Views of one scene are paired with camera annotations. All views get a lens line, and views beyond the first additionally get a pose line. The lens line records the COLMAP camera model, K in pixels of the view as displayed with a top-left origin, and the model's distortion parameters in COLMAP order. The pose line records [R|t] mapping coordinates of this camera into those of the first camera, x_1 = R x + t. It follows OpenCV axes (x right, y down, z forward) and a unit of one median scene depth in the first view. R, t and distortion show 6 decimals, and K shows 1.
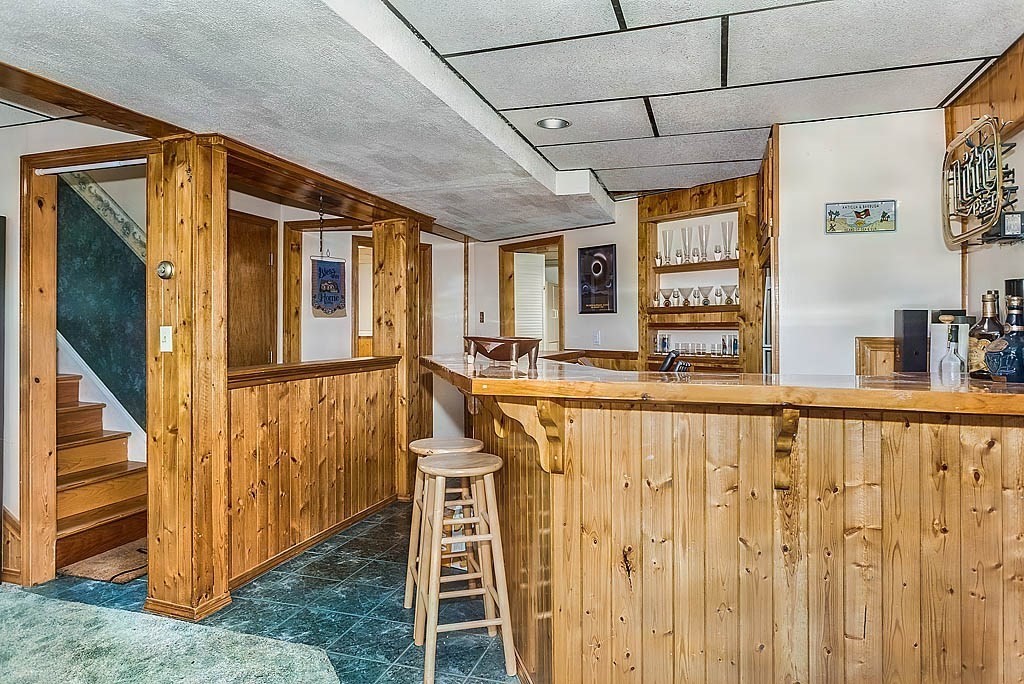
lens RADIAL K [[631.9, 0, 501.4], [0, 631.9, 321.9], [0, 0, 1]] dist [-0.007480, -0.002839]
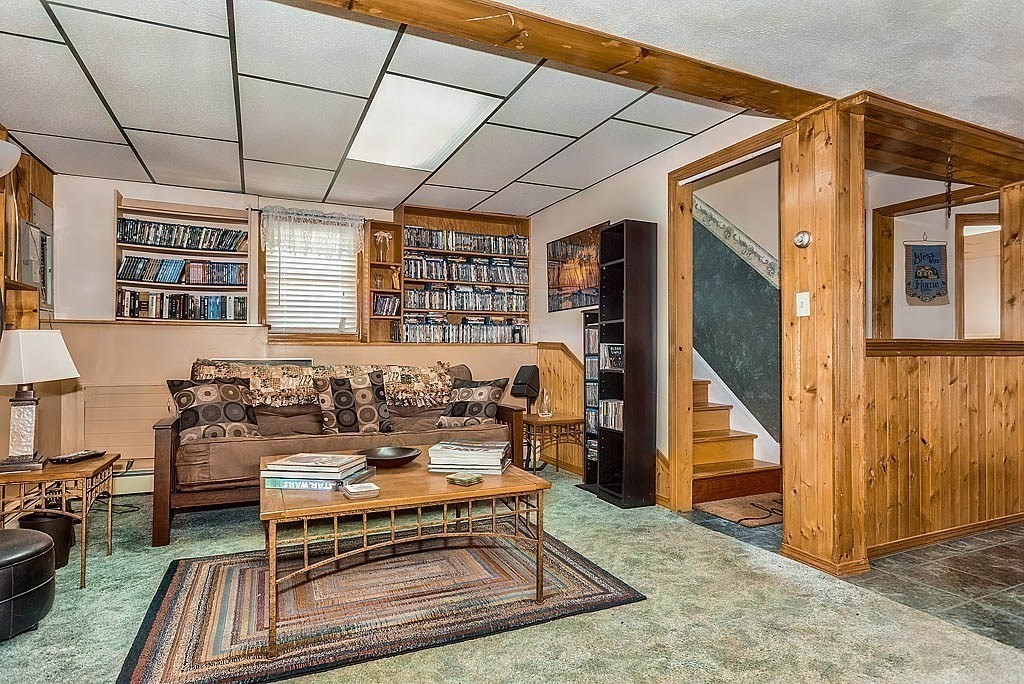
lens RADIAL K [[551.2, 0, 510.8], [0, 551.2, 343.8], [0, 0, 1]] dist [0.001680, -0.000218]
pose [[0.679843, 0.000137, -0.733358, -0.160147], [0.001631, 0.999997, 0.001698, 0.079422], [0.733356, -0.002351, 0.679841, 0.003062]]
